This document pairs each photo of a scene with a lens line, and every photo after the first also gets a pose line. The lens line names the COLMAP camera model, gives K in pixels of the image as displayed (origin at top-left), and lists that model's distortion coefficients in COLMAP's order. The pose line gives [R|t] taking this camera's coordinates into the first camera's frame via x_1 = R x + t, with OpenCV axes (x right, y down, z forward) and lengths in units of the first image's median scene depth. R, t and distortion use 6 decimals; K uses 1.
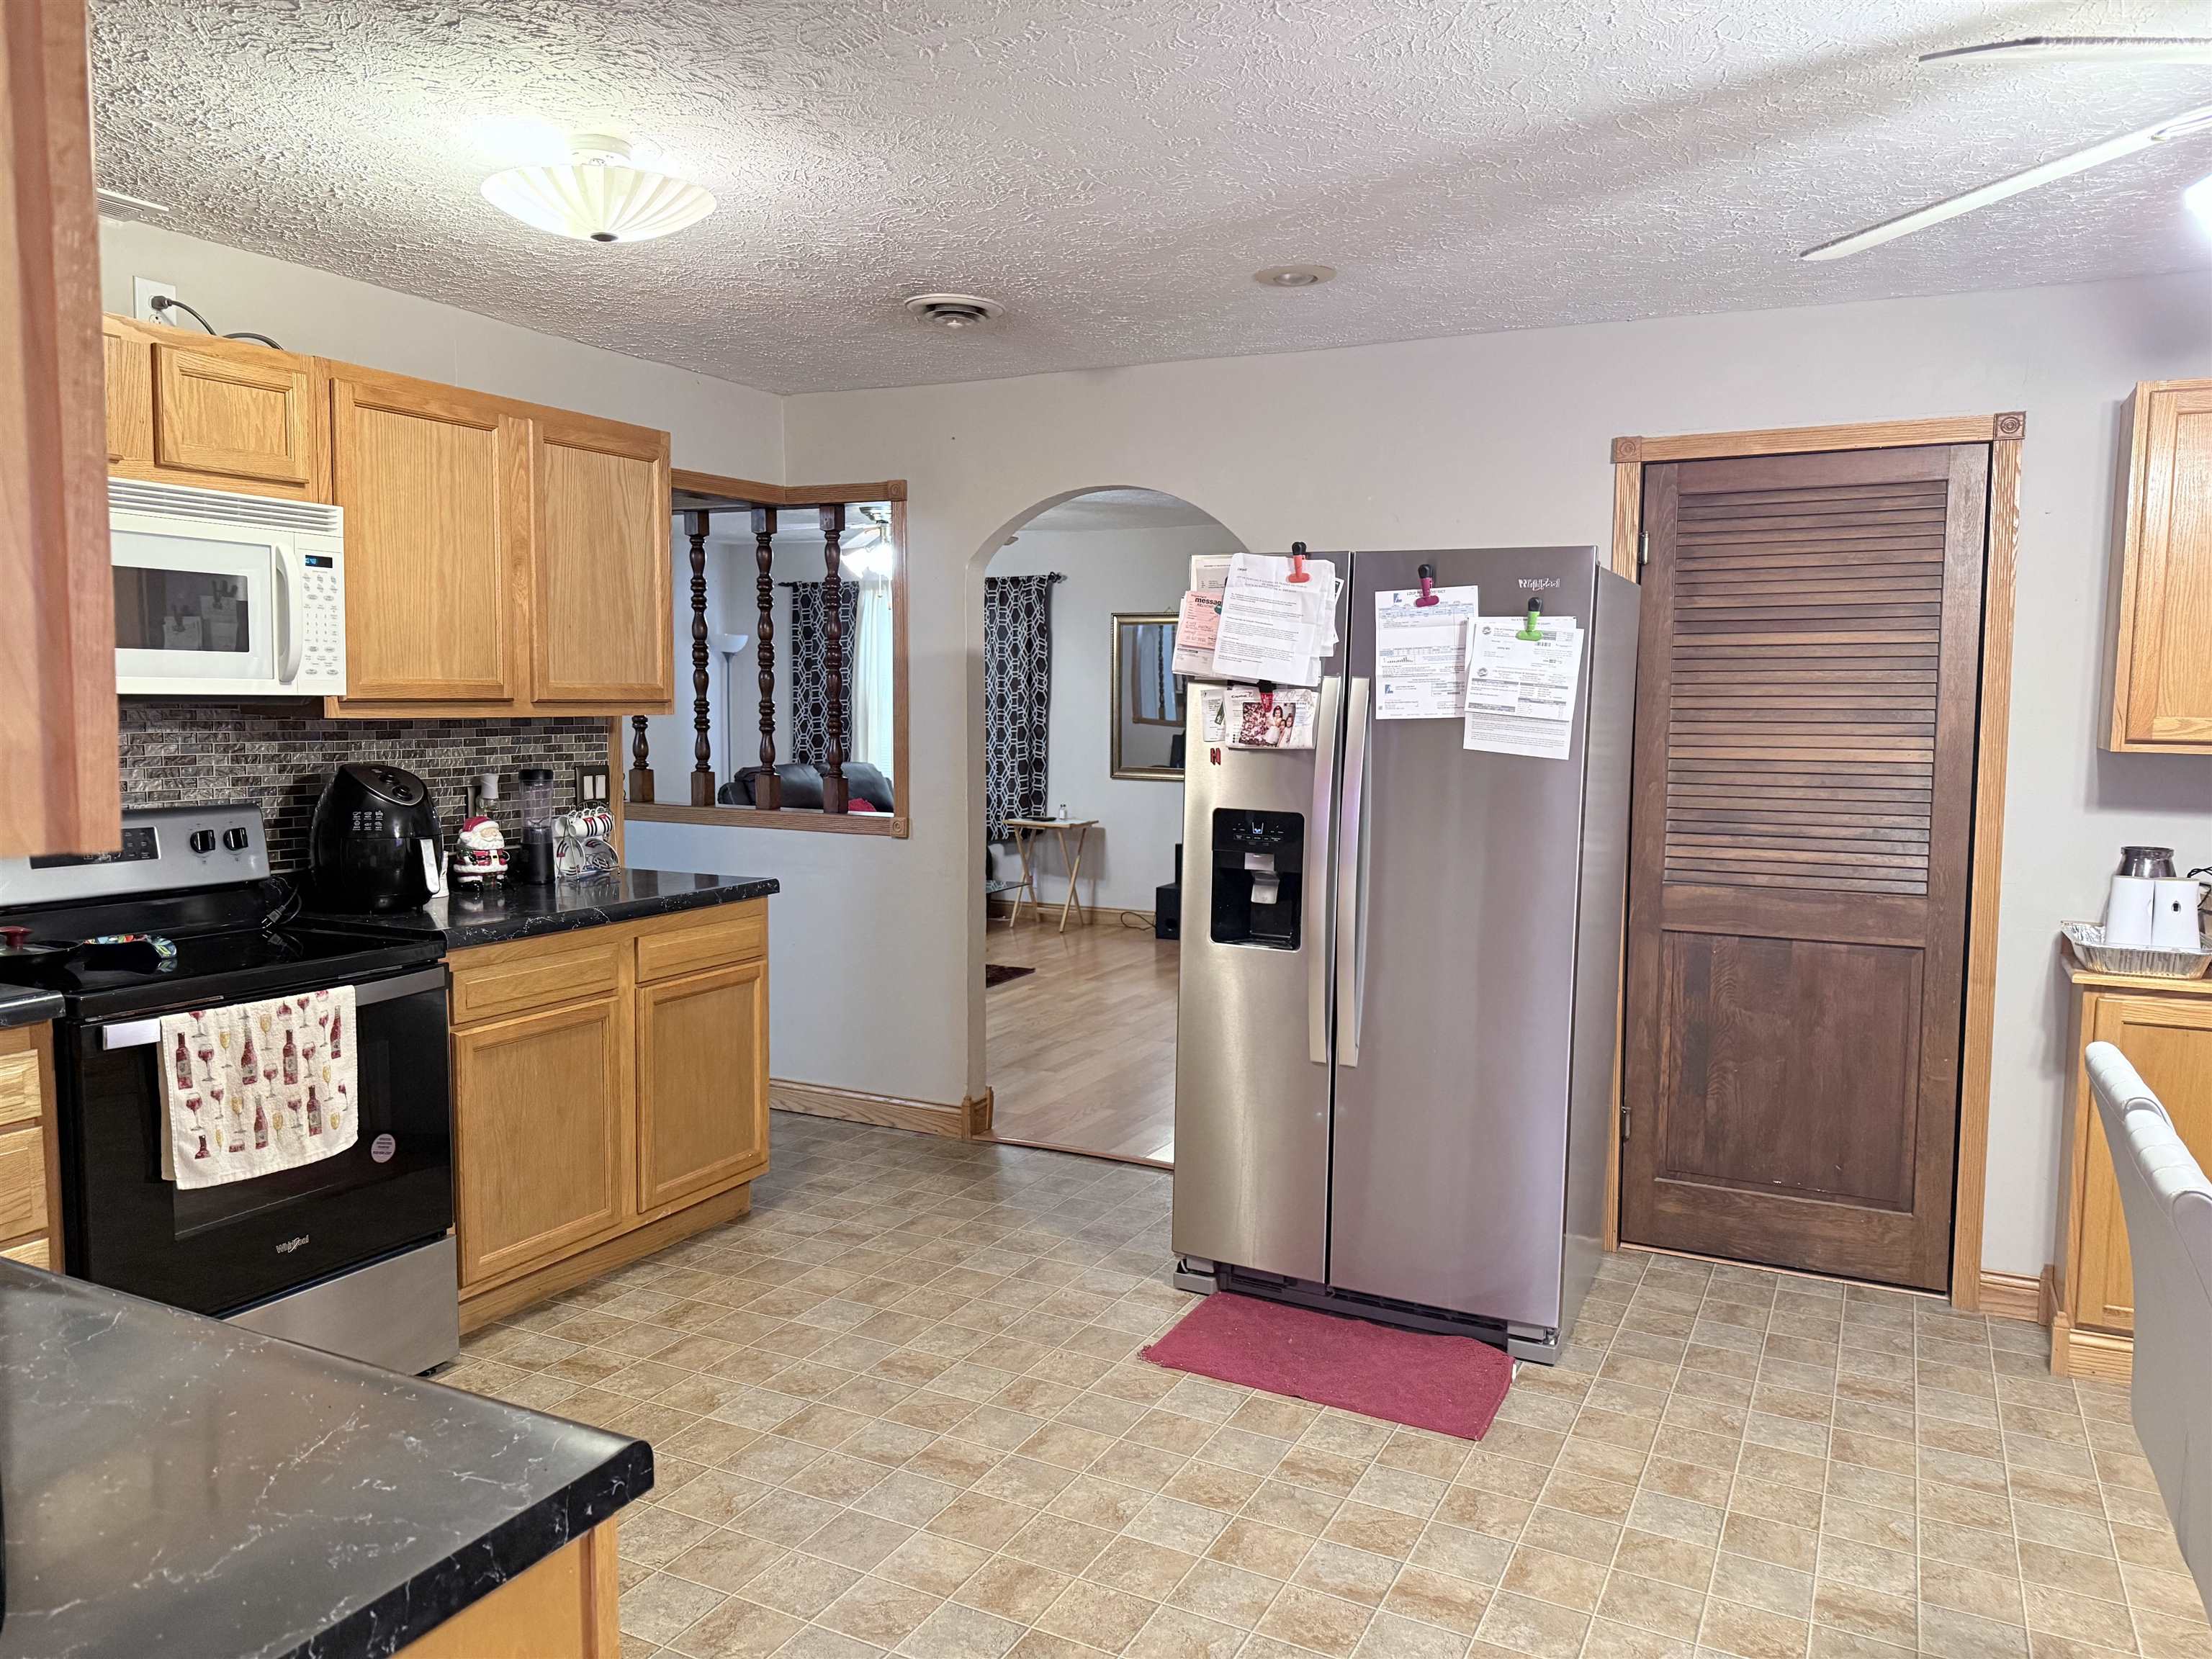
lens RADIAL K [[1556.2, 0, 1112.7], [0, 1556.2, 840.7], [0, 0, 1]] dist [0.180142, -0.299296]
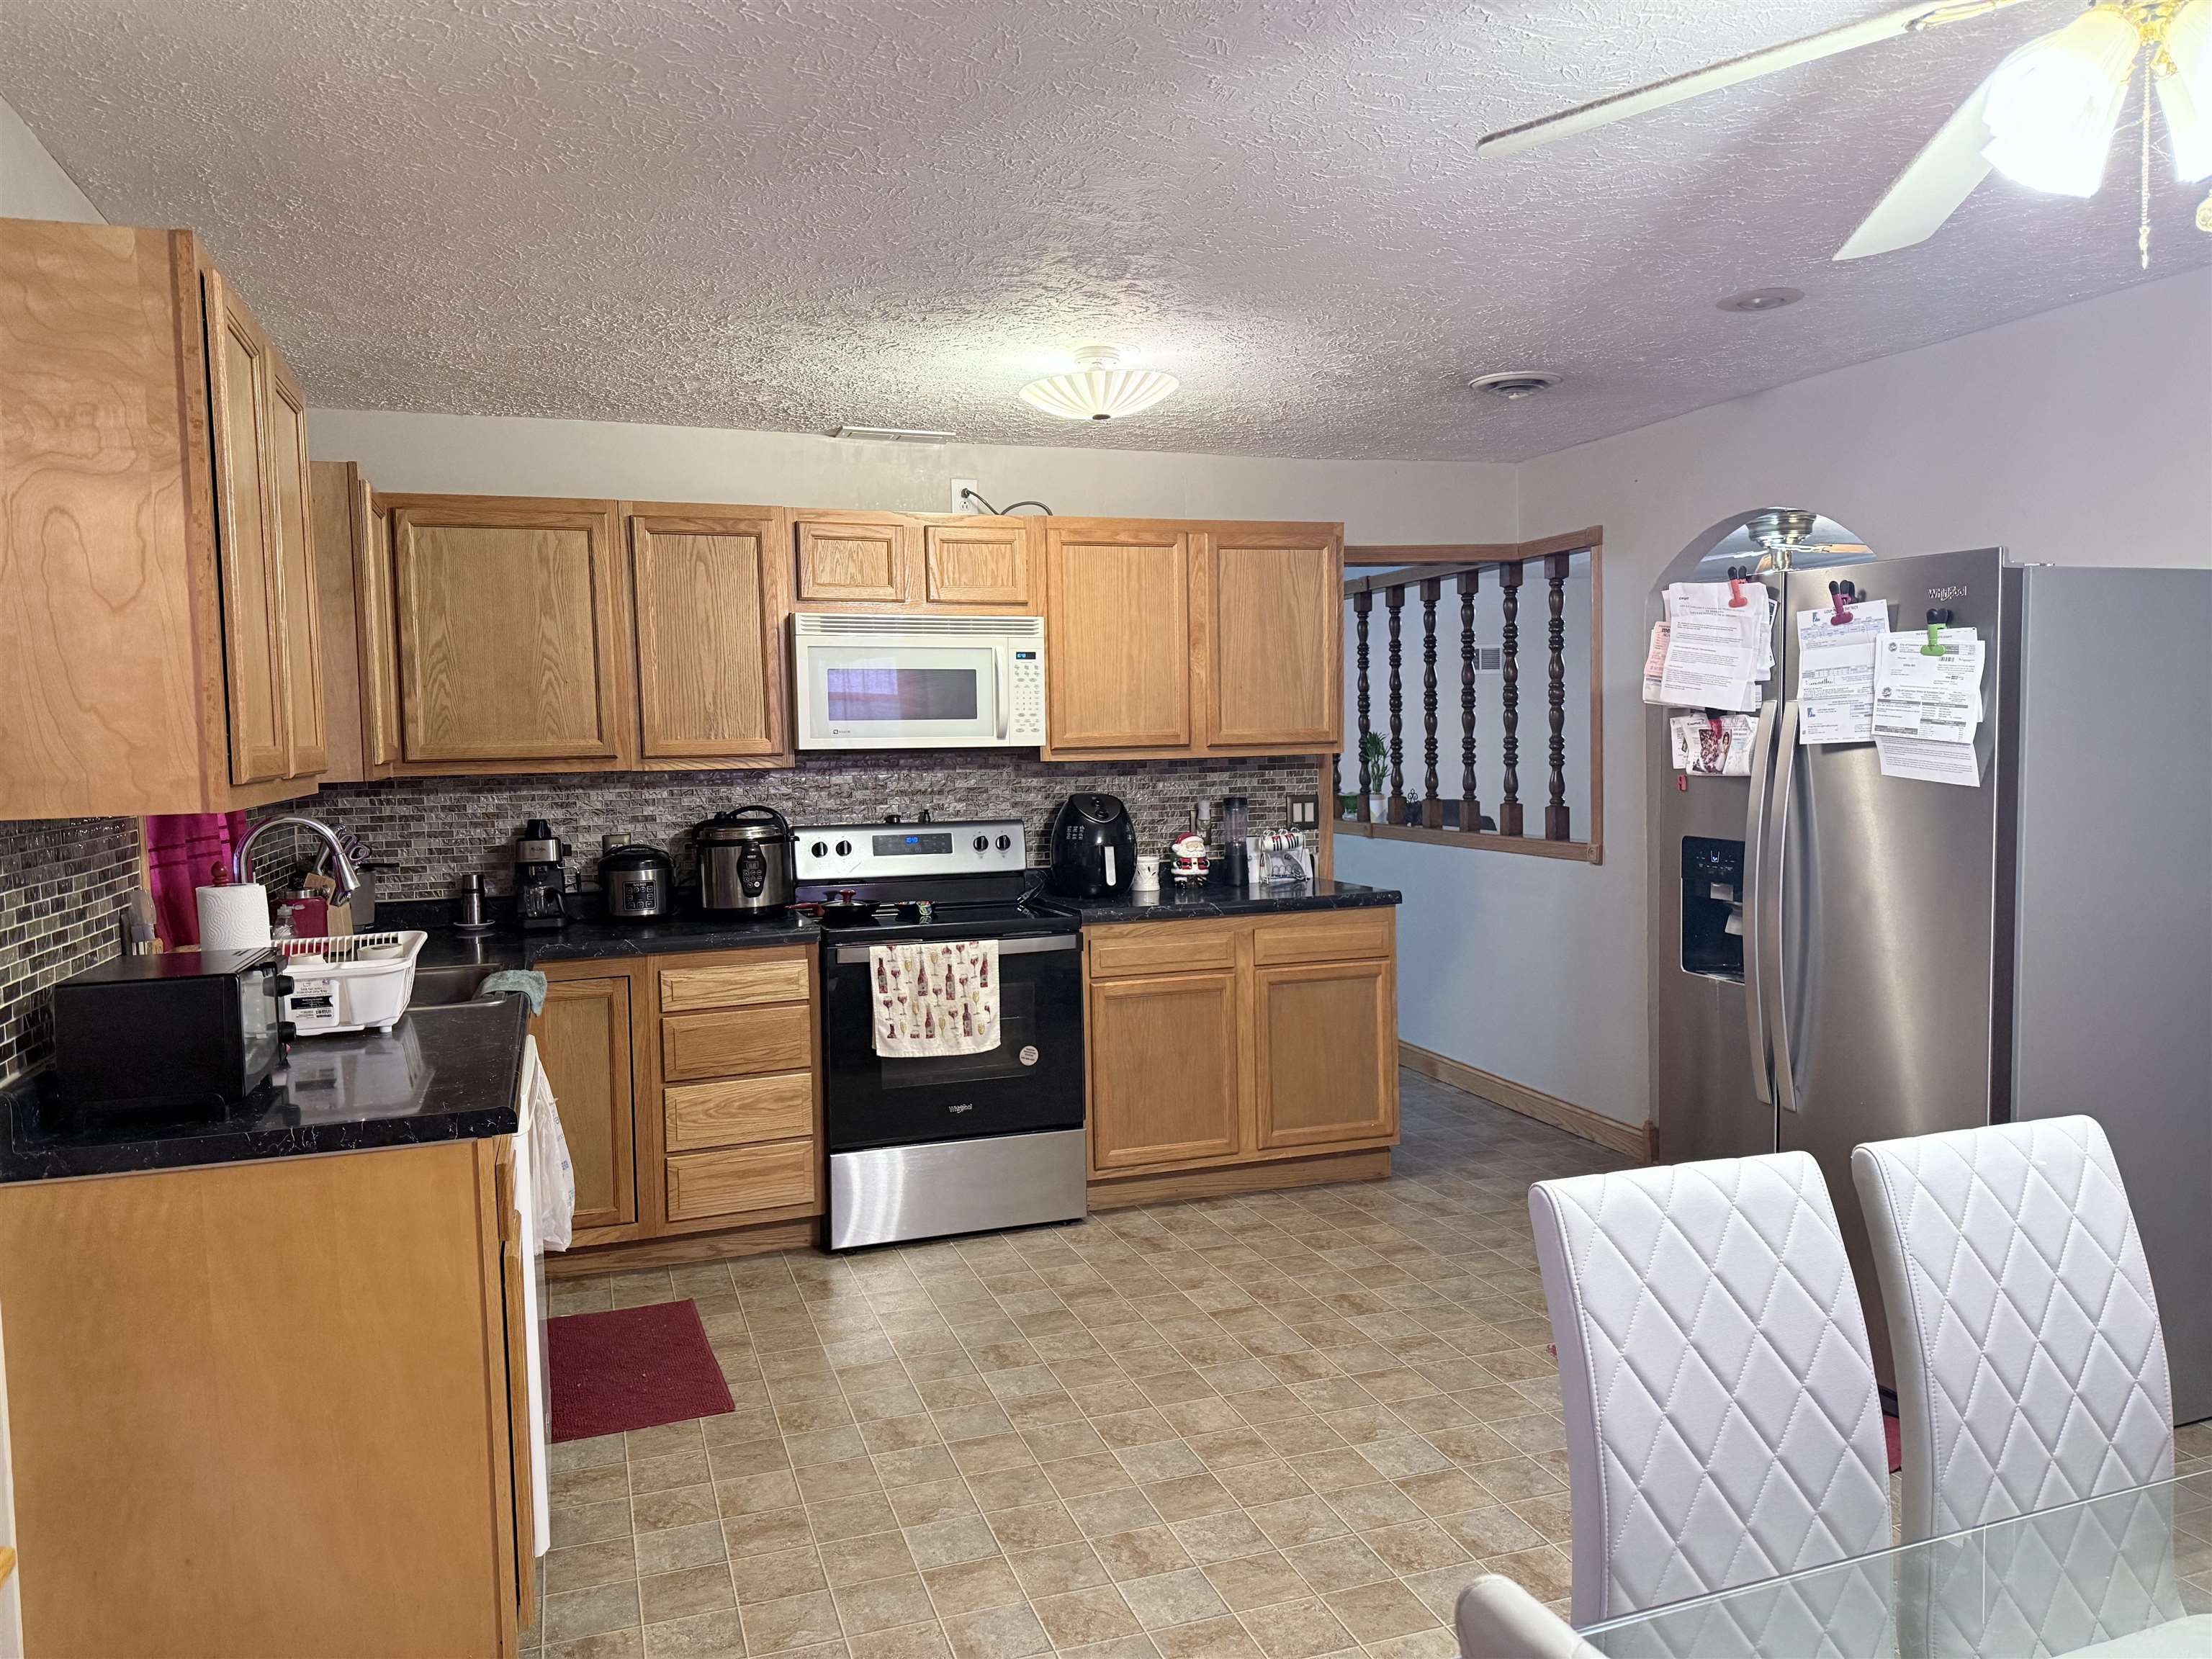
lens RADIAL K [[1556.2, 0, 1112.7], [0, 1556.2, 840.7], [0, 0, 1]] dist [0.180142, -0.299296]
pose [[0.723201, 0.022704, -0.690265, 0.524784], [-0.037988, 0.999254, -0.006932, 0.003298], [0.689593, 0.031235, 0.723524, 0.013465]]
